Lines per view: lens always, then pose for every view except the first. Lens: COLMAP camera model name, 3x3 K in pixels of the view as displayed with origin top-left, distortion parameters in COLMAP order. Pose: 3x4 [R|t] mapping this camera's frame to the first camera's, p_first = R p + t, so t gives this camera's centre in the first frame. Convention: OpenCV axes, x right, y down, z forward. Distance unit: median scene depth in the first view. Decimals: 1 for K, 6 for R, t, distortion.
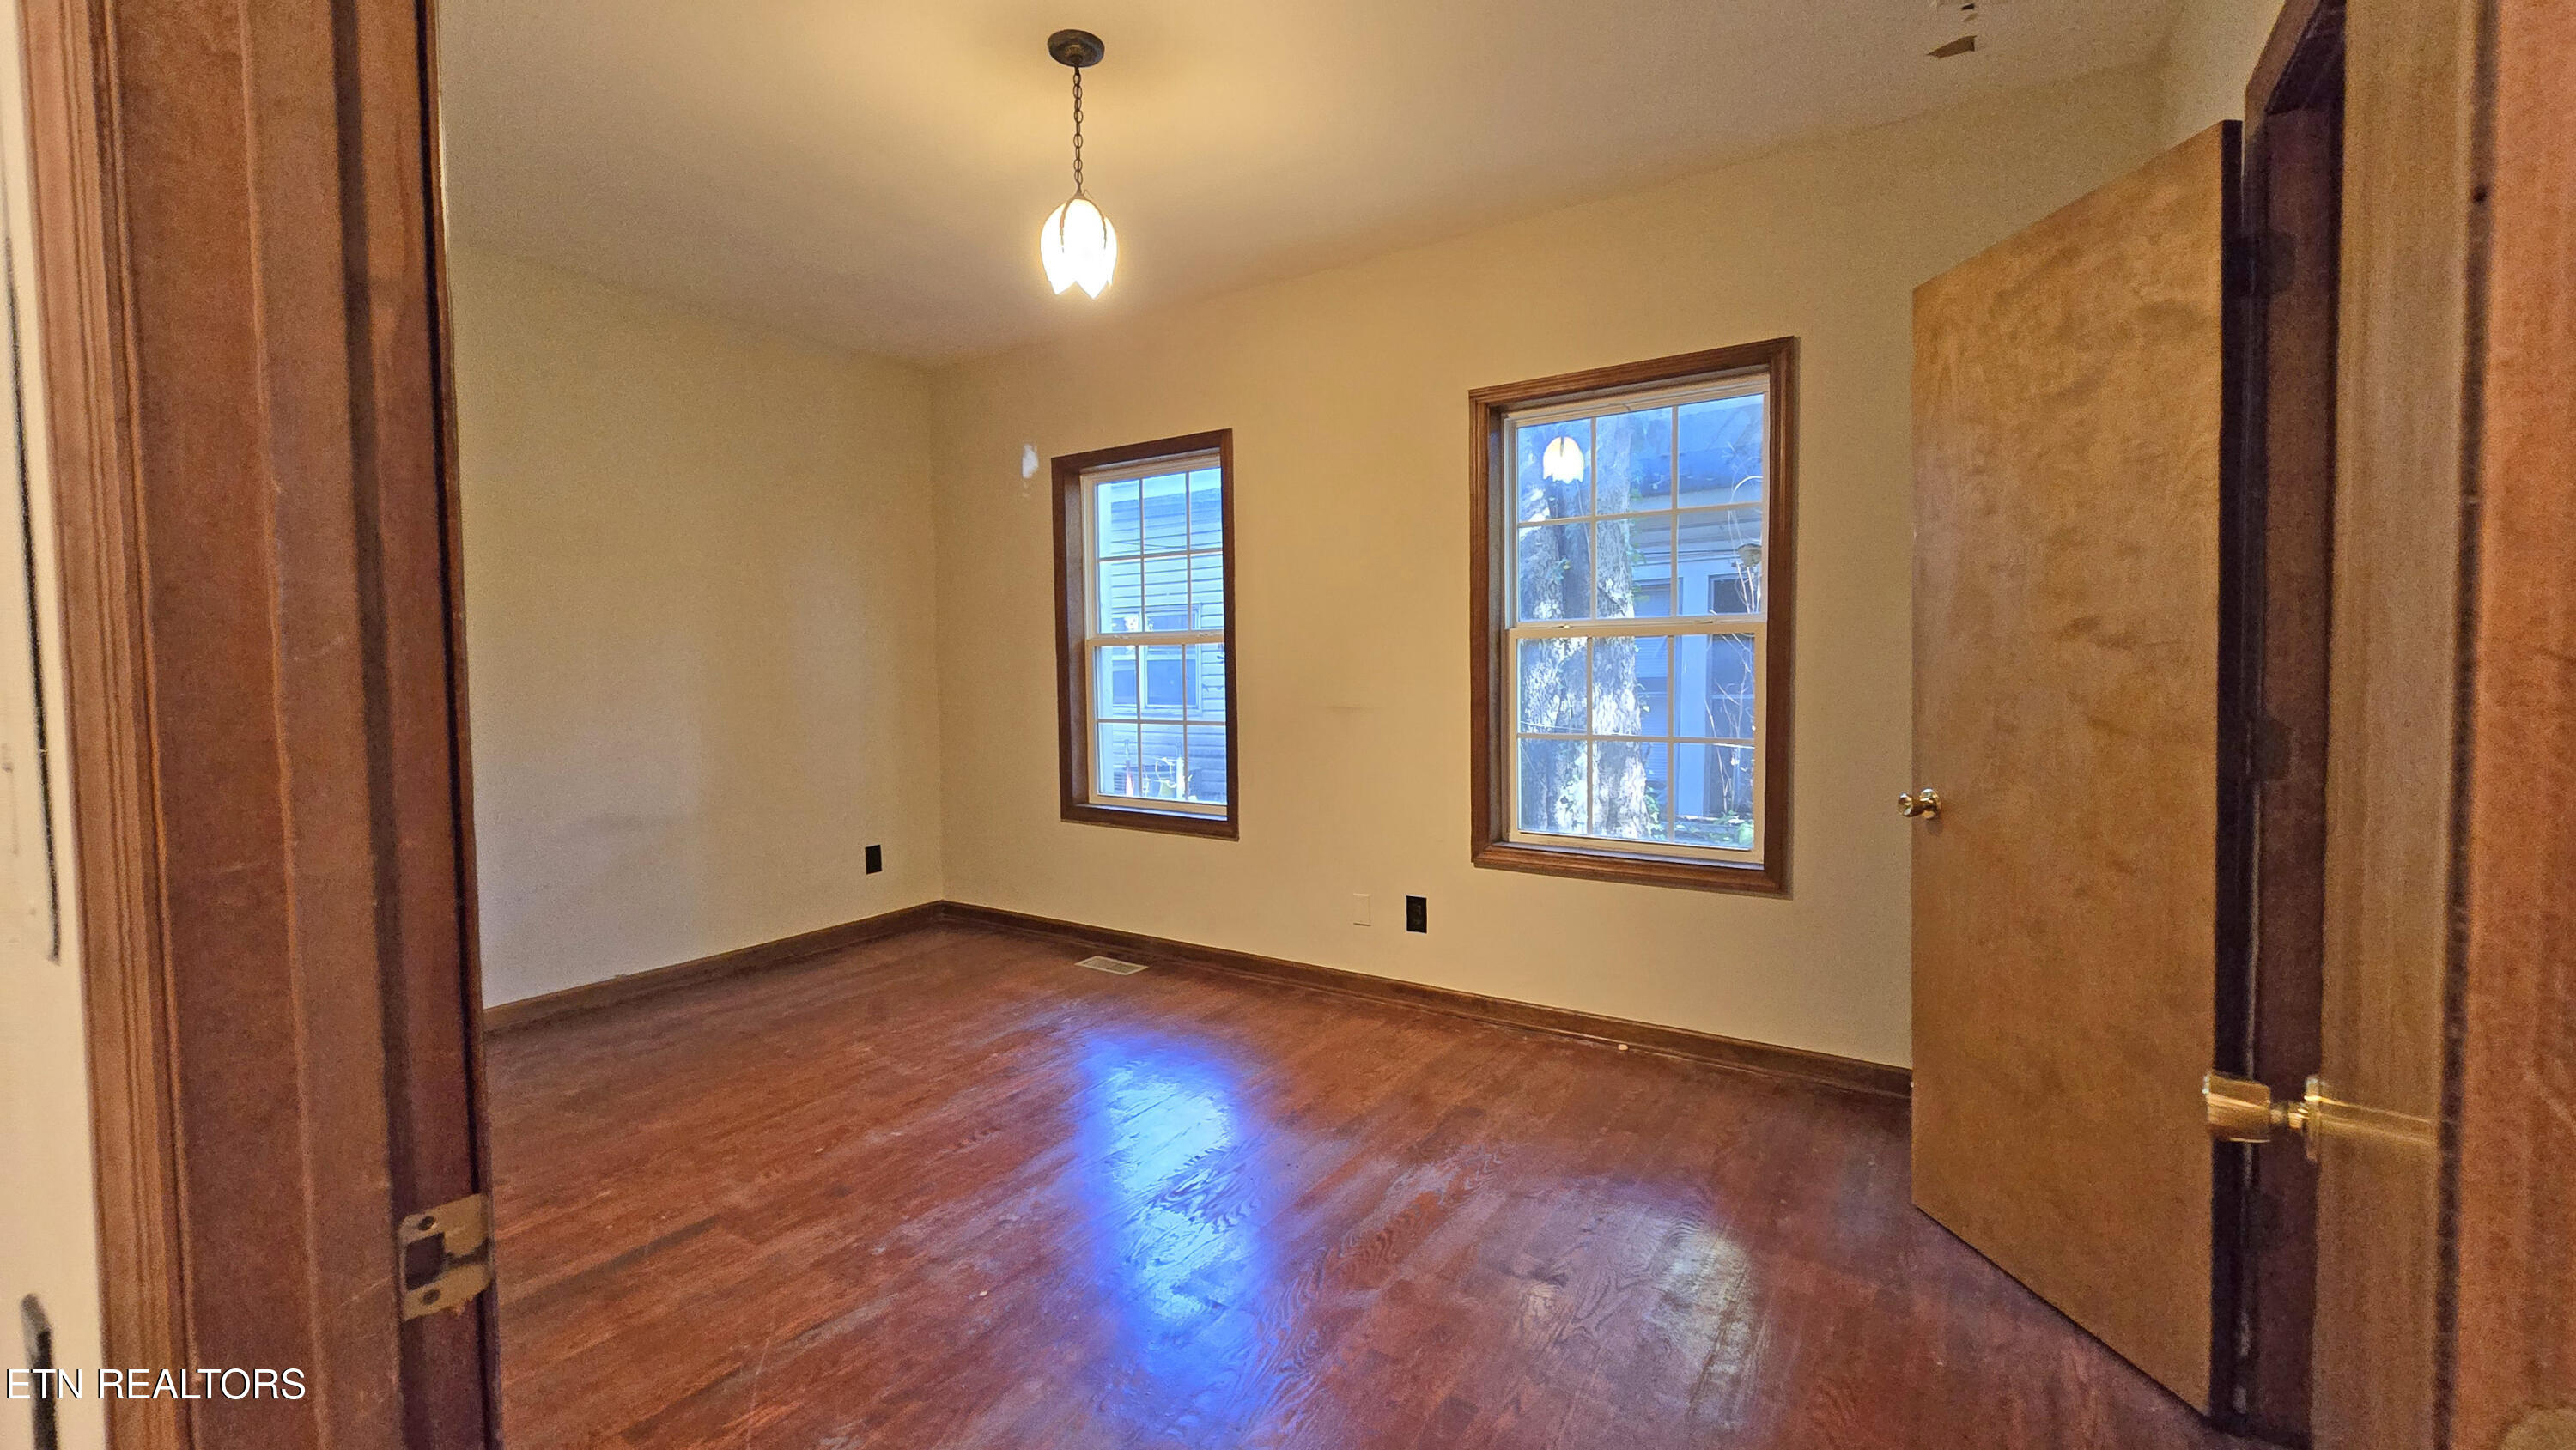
lens RADIAL K [[1062.5, 0, 1287.0], [0, 1062.5, 723.2], [0, 0, 1]] dist [-0.006364, 0.000440]
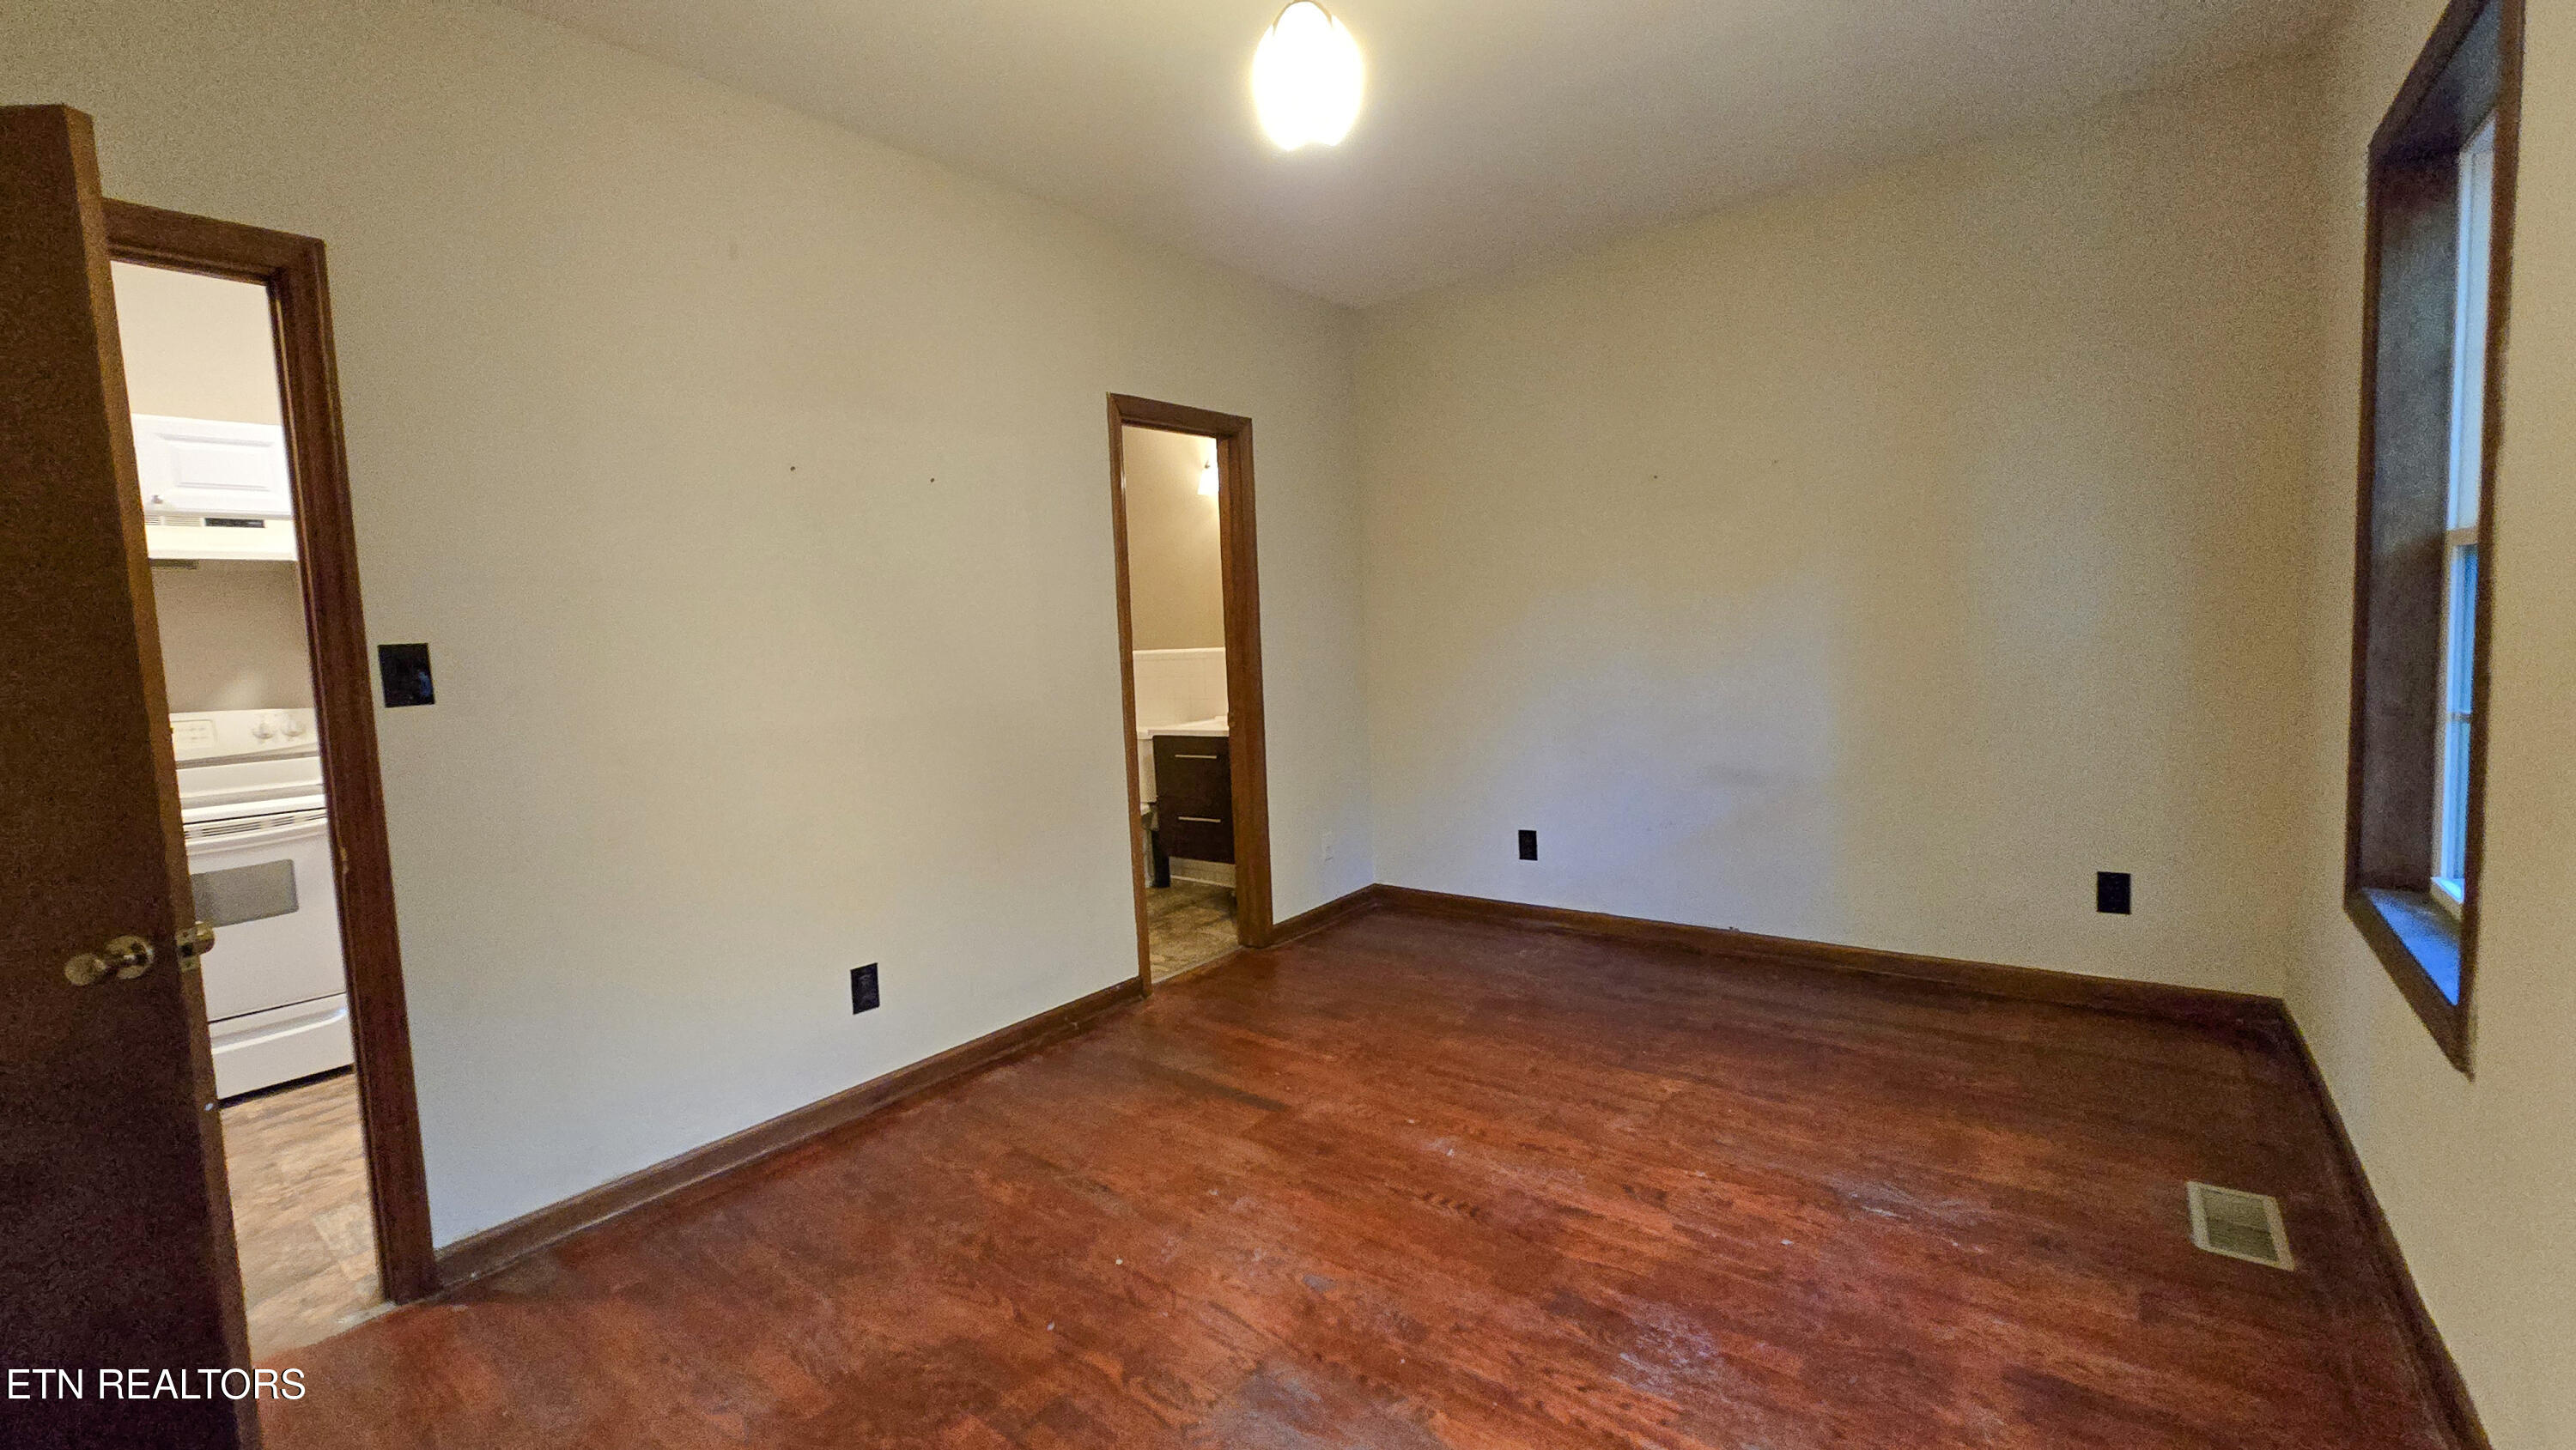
lens RADIAL K [[1062.5, 0, 1287.8], [0, 1062.5, 721.9], [0, 0, 1]] dist [-0.006364, 0.000440]
pose [[-0.090647, 0.098880, -0.990962, 0.415842], [-0.005131, 0.994999, 0.099753, -0.056171], [0.995870, 0.014126, -0.089686, 0.774189]]
